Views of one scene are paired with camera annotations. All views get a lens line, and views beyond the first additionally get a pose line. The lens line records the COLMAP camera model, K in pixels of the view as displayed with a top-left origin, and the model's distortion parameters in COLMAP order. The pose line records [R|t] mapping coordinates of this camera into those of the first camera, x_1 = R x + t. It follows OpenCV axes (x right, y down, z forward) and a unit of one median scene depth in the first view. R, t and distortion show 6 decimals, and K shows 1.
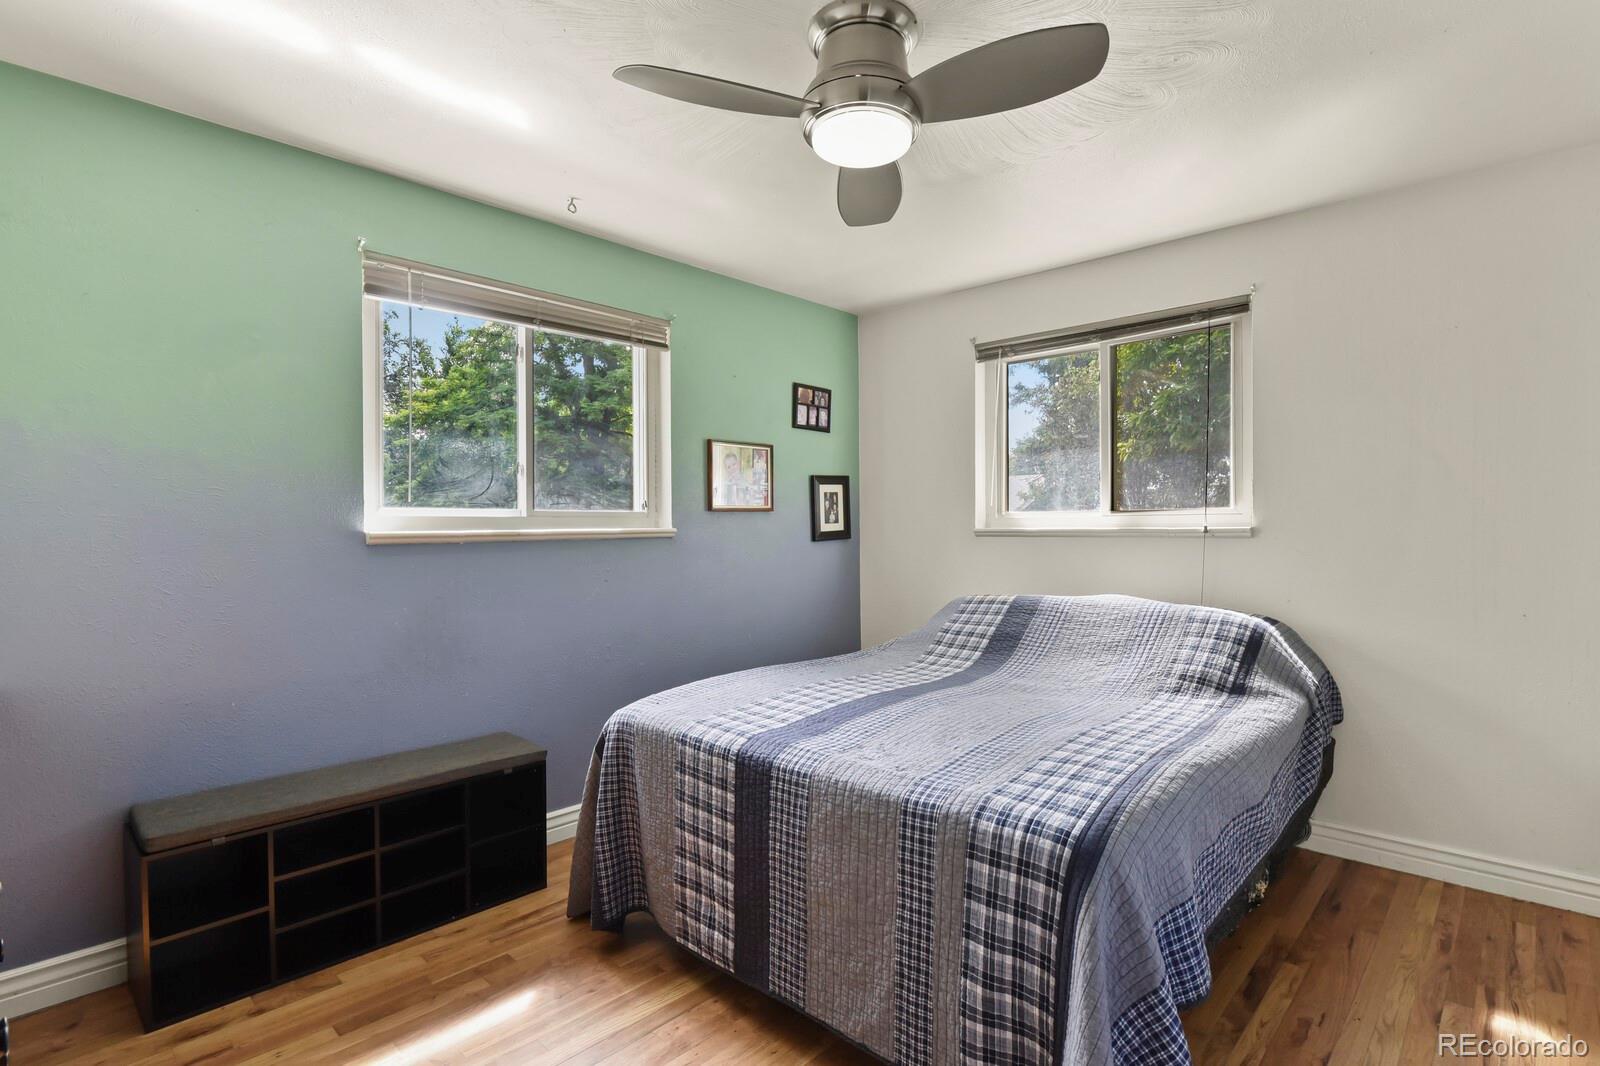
lens RADIAL K [[796.2, 0, 800.0], [0, 796.2, 533.0], [0, 0, 1]] dist [0.000068, 0.000000]
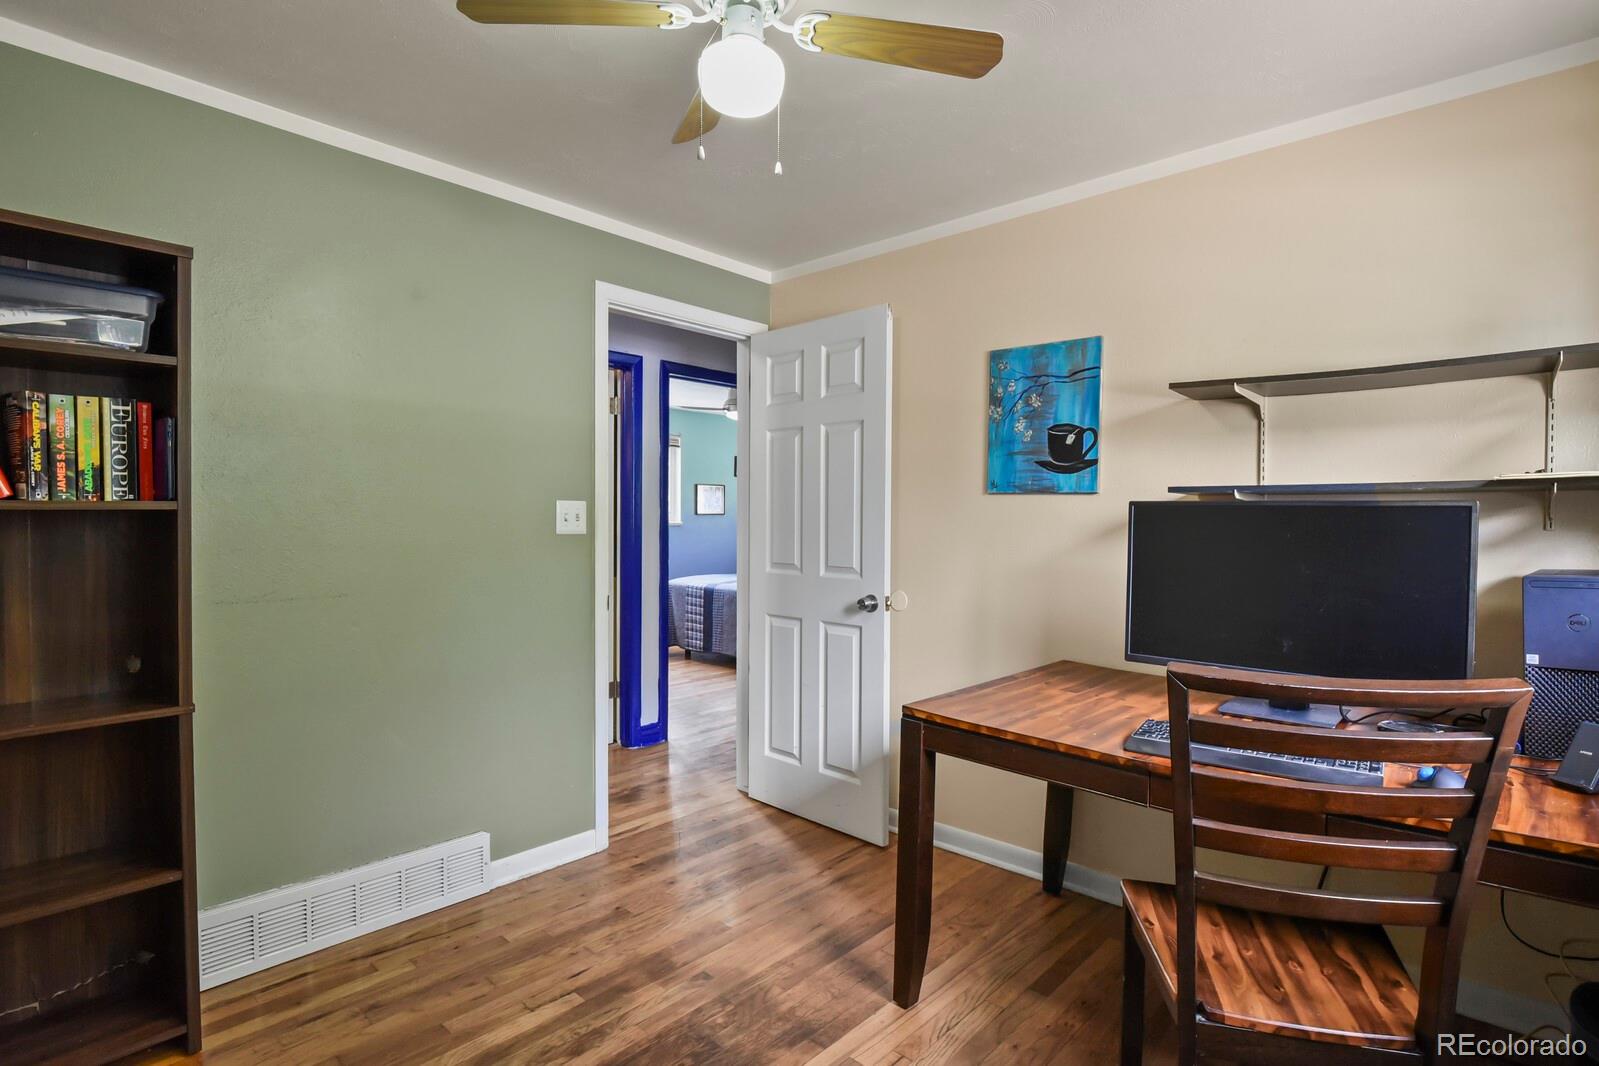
lens RADIAL K [[795.7, 0, 799.5], [0, 795.7, 533.0], [0, 0, 1]] dist [0.000068, 0.000000]
pose [[0.999910, 0.002171, 0.013230, 0.251636], [-0.002190, 0.999997, 0.001470, 0.035860], [-0.013227, -0.001499, 0.999911, -2.134353]]
